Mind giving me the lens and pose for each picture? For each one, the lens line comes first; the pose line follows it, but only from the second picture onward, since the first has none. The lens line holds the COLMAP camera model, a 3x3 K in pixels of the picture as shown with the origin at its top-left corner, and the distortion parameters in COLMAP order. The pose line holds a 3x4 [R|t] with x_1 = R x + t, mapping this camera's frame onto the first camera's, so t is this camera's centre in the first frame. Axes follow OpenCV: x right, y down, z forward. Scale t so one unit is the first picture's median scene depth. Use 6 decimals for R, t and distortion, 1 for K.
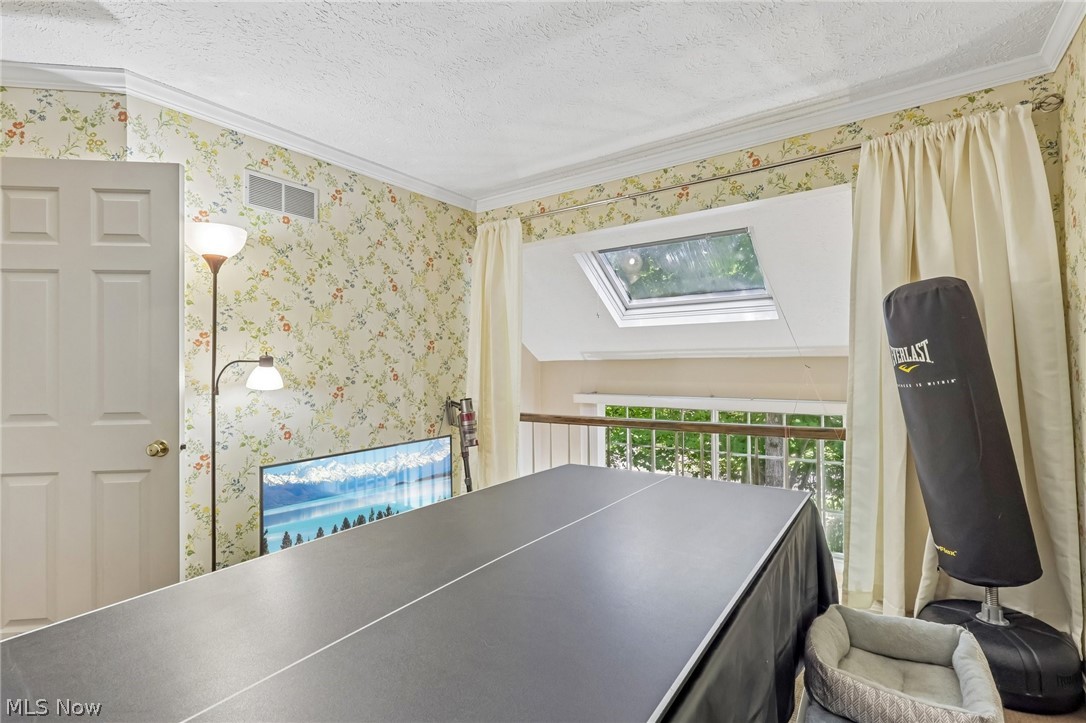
lens RADIAL K [[496.7, 0, 568.0], [0, 496.7, 358.7], [0, 0, 1]] dist [-0.000127, 0.000114]
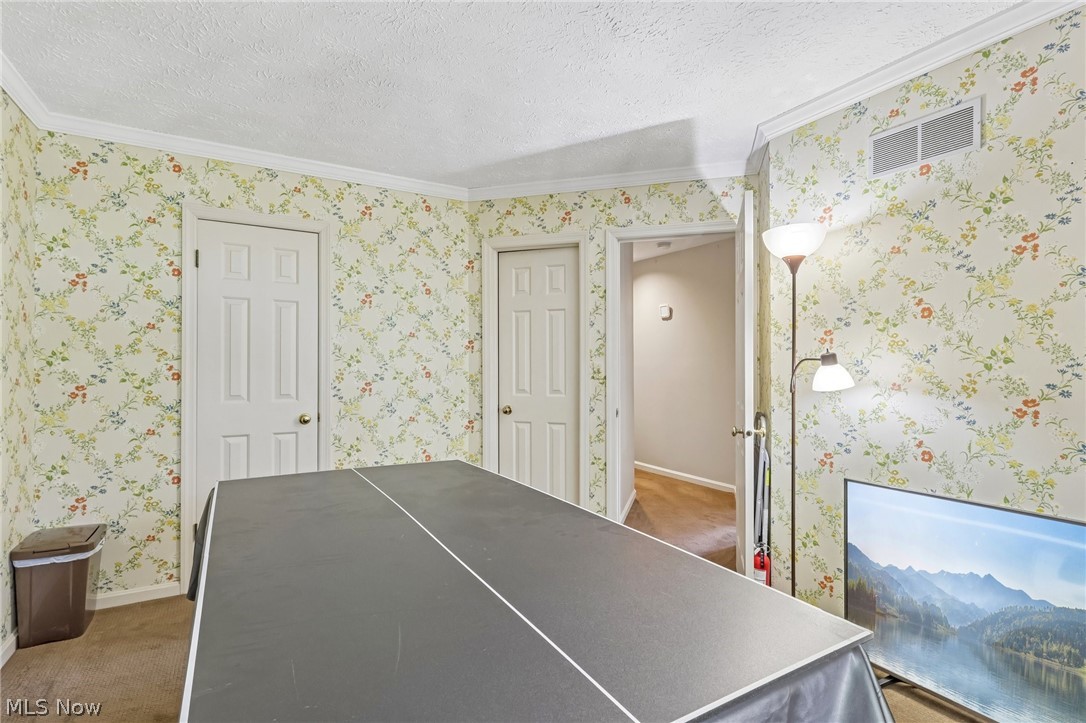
lens RADIAL K [[526.9, 0, 539.2], [0, 526.9, 366.2], [0, 0, 1]] dist [-0.000107, -0.000151]
pose [[-0.453366, 0.012564, -0.891236, 0.390276], [0.017818, 0.999829, 0.005032, 0.002930], [0.891146, -0.013599, -0.453513, 0.799838]]
